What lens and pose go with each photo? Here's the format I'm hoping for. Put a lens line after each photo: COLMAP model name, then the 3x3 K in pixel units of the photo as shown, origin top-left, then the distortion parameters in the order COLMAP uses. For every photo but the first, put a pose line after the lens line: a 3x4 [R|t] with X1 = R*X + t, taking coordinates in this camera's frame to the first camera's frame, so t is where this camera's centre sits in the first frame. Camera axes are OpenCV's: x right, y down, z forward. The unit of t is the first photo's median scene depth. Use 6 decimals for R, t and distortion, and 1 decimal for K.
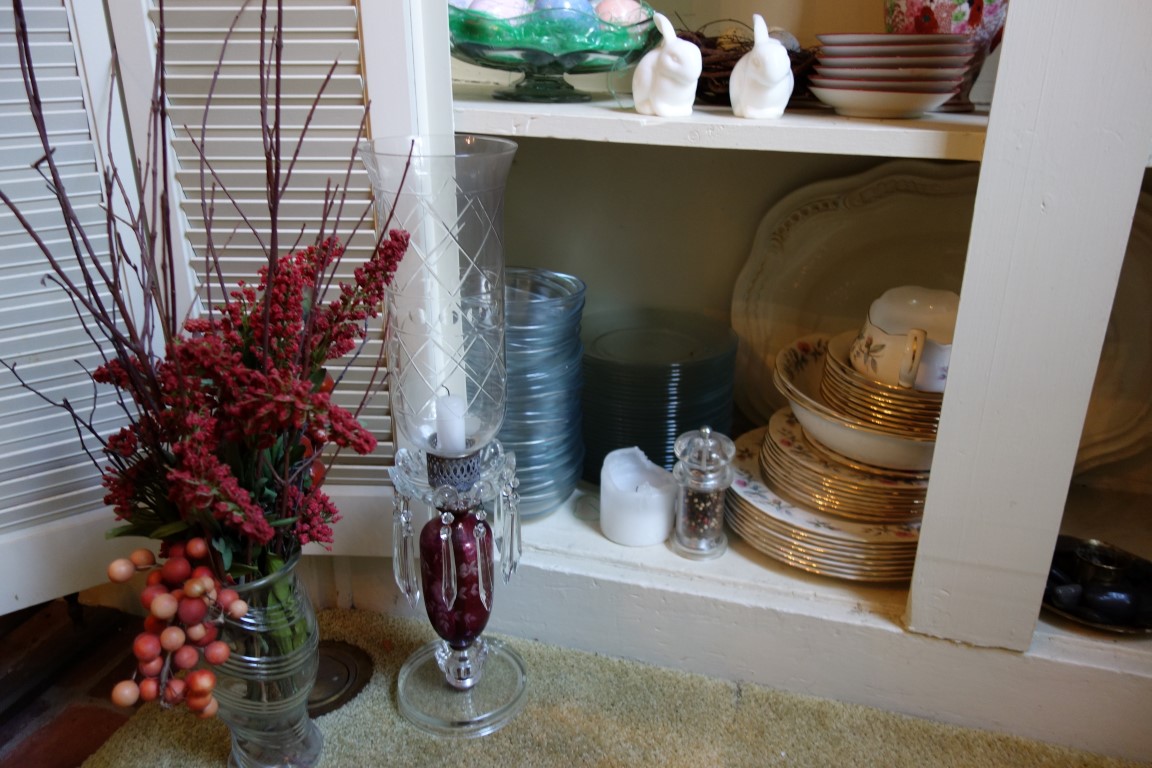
lens RADIAL K [[894.0, 0, 576.0], [0, 894.0, 384.0], [0, 0, 1]] dist [0.008599, 0.007772]
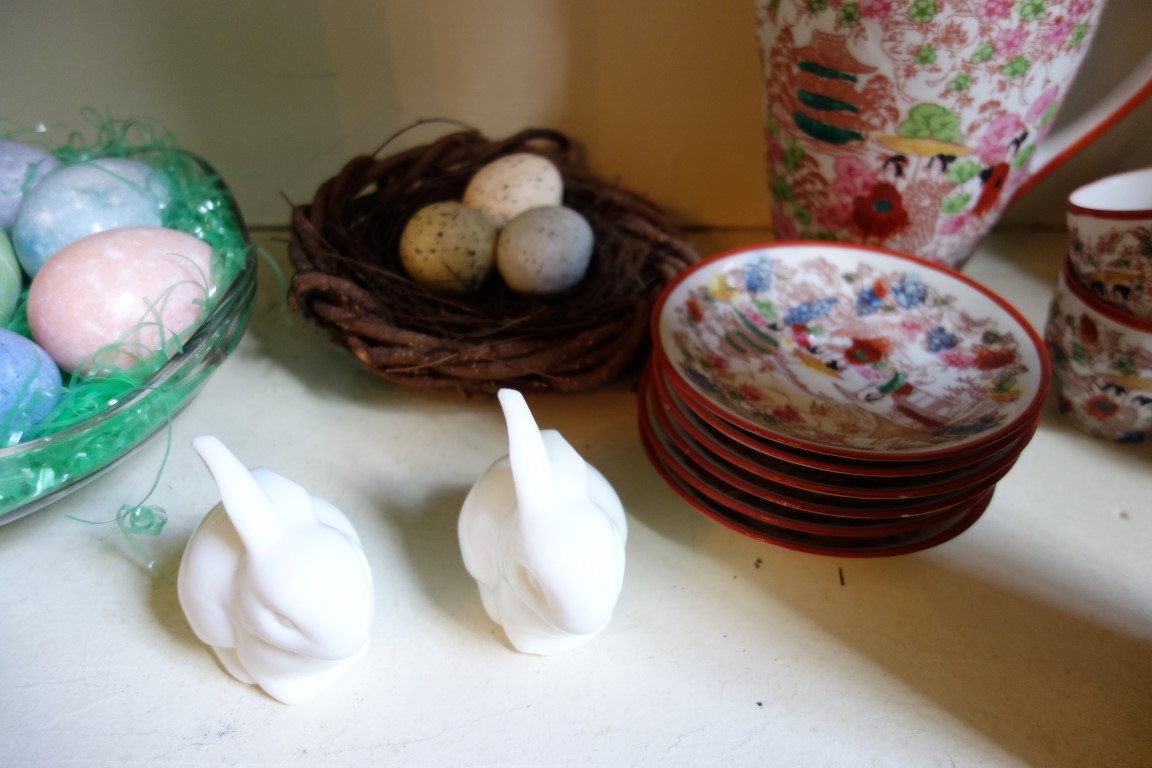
lens RADIAL K [[894.0, 0, 576.0], [0, 894.0, 384.0], [0, 0, 1]] dist [0.008599, 0.007772]
pose [[0.958354, -0.190206, 0.213026, 0.132369], [0.116070, 0.940962, 0.317990, -0.437049], [-0.260933, -0.280021, 0.923852, 0.568074]]
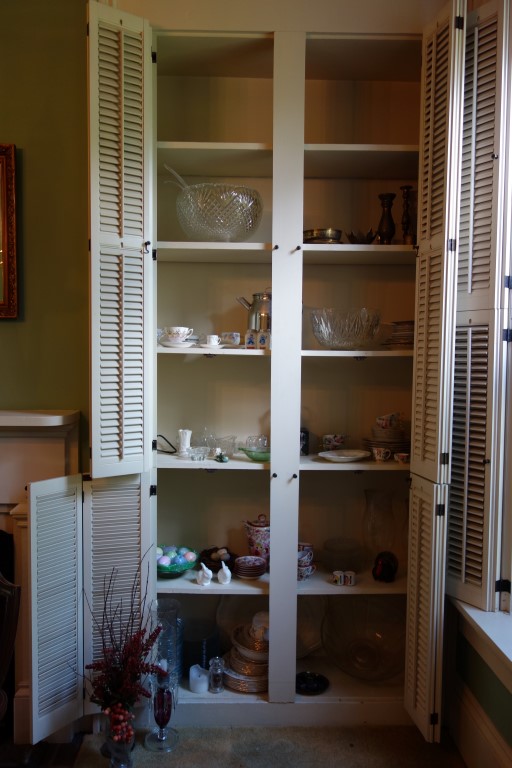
lens RADIAL K [[605.0, 0, 256.0], [0, 605.0, 384.0], [0, 0, 1]] dist [0.003416, 0.001377]
pose [[0.948051, -0.010676, 0.317940, -0.526583], [0.112367, 0.946251, -0.303287, -0.259378], [-0.297613, 0.323257, 0.898294, -1.842703]]
